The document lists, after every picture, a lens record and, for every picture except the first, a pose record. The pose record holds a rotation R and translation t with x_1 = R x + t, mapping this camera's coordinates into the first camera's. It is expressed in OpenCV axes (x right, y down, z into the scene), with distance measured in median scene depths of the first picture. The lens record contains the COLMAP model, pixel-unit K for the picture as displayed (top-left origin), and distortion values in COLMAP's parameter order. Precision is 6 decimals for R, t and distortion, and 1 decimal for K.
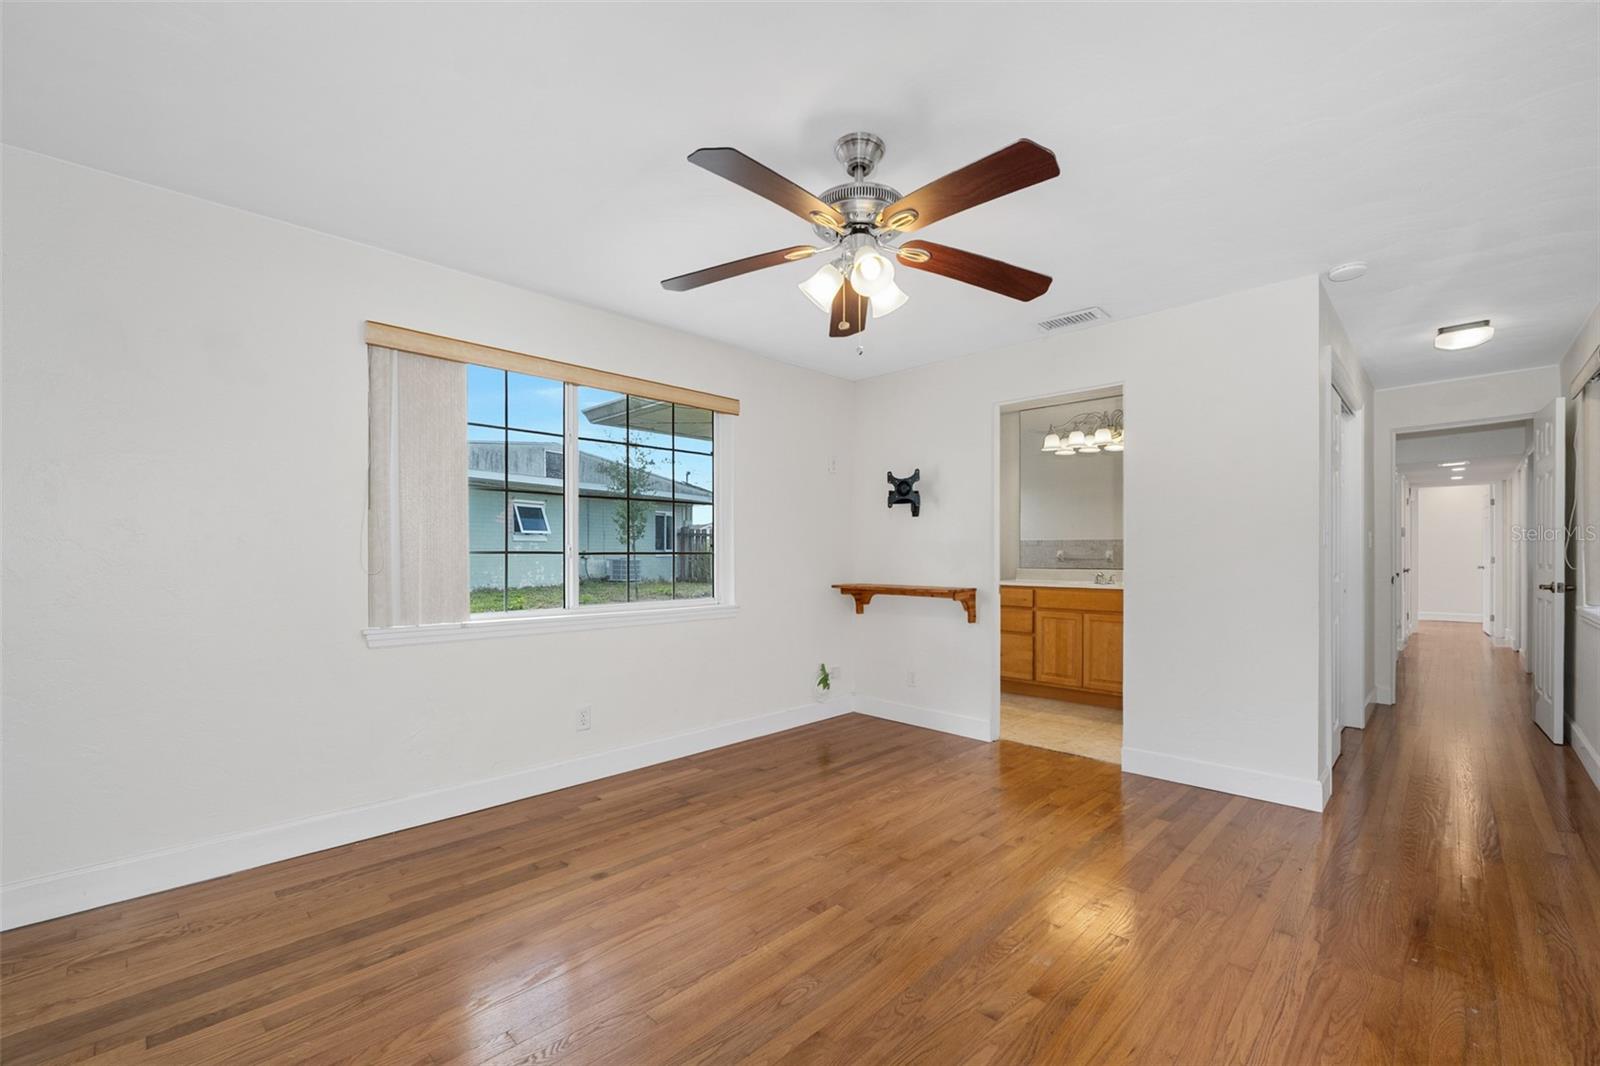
lens RADIAL K [[651.7, 0, 804.5], [0, 651.7, 548.0], [0, 0, 1]] dist [-0.012458, 0.000000]
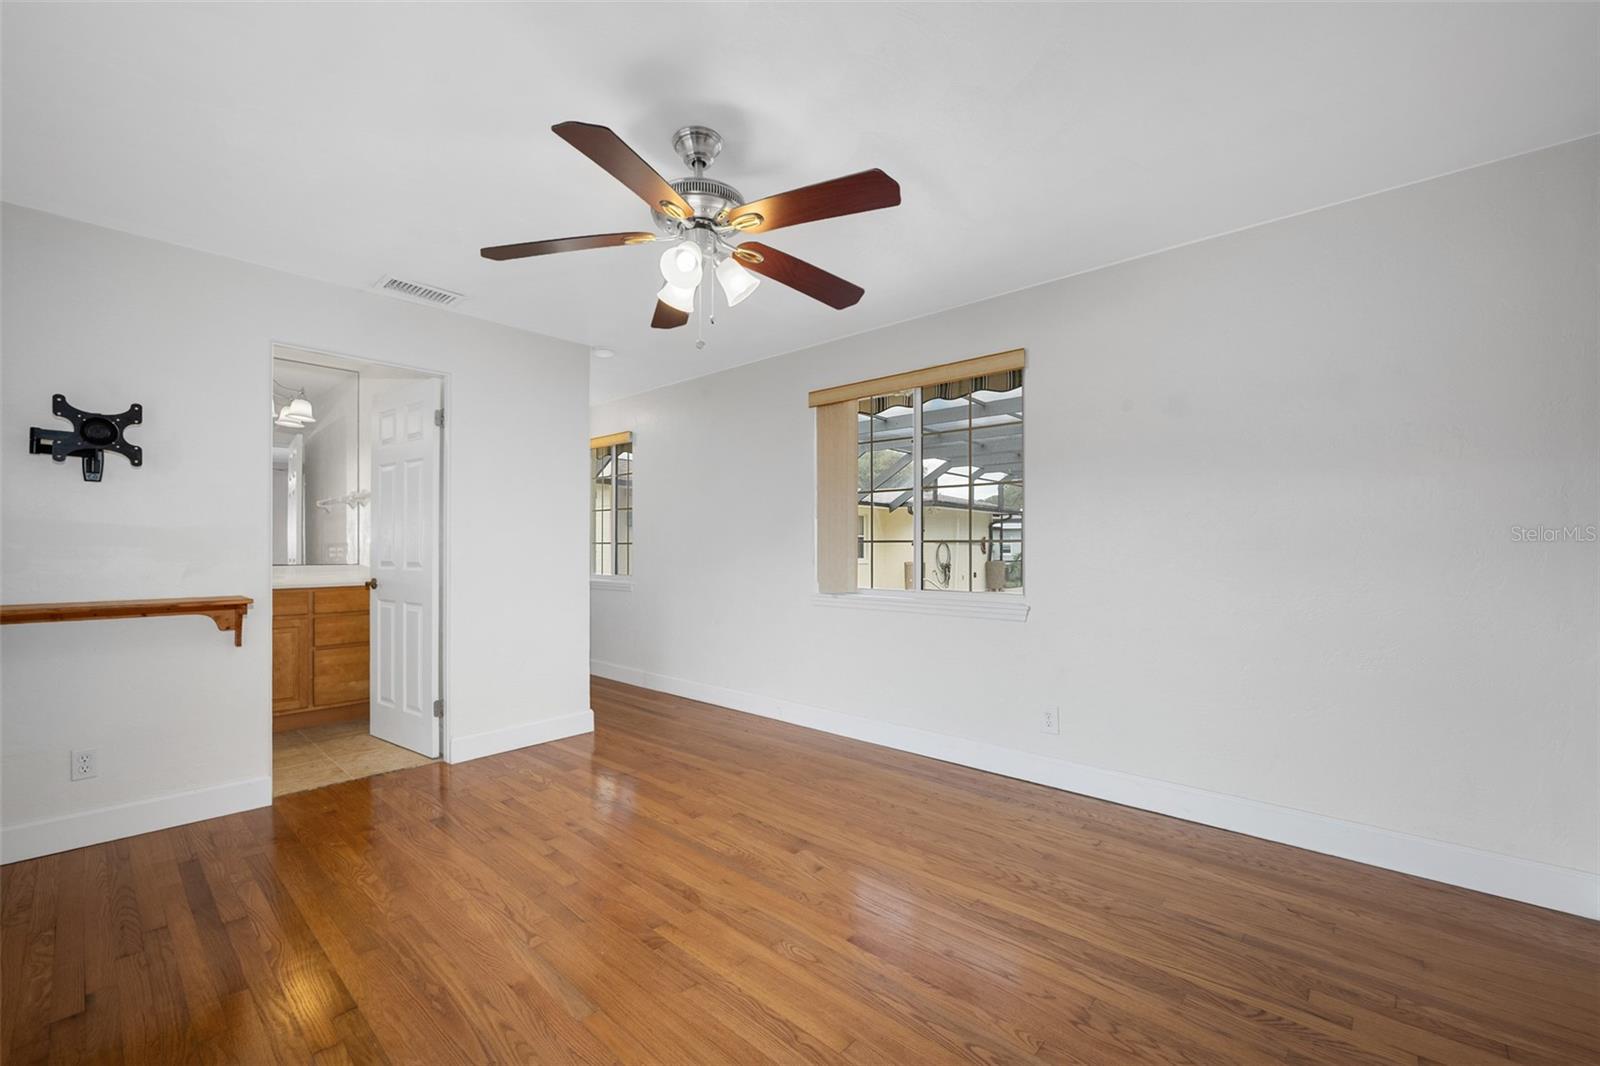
lens RADIAL K [[651.7, 0, 798.5], [0, 651.7, 541.0], [0, 0, 1]] dist [-0.012458, 0.000000]
pose [[-0.031528, 0.011797, 0.999433, -0.601943], [-0.008065, 0.999895, -0.012057, 0.009225], [-0.999470, -0.008441, -0.031430, 0.572749]]
